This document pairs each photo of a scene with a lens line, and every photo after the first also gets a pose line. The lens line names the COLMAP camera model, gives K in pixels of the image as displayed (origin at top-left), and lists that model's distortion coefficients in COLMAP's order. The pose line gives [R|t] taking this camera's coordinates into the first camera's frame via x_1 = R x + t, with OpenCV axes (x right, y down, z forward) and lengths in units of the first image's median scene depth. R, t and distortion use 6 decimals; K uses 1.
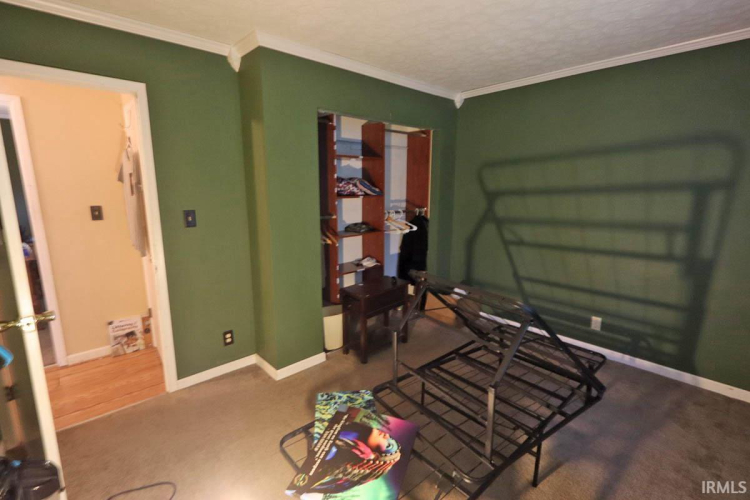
lens RADIAL K [[345.6, 0, 375.0], [0, 345.6, 249.8], [0, 0, 1]] dist [0.004191, -0.000045]
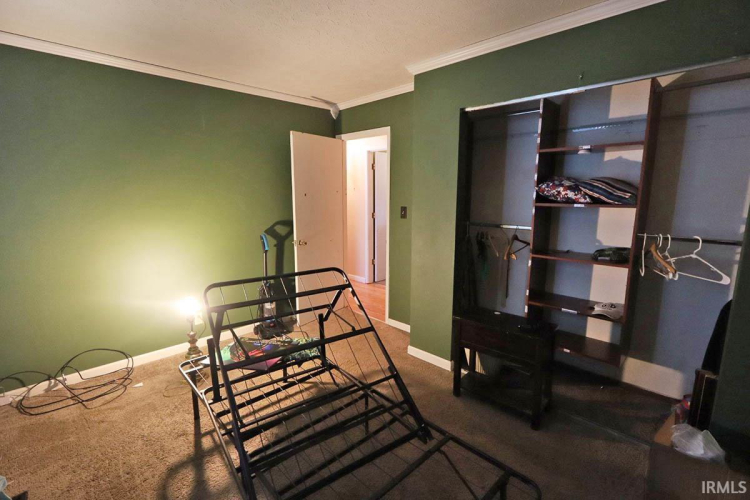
lens RADIAL K [[345.6, 0, 375.4], [0, 345.6, 248.5], [0, 0, 1]] dist [0.004191, -0.000045]
pose [[0.047370, 0.162955, -0.985496, 0.647787], [-0.185575, 0.970863, 0.151615, -0.102094], [0.981488, 0.175701, 0.076230, 0.583626]]
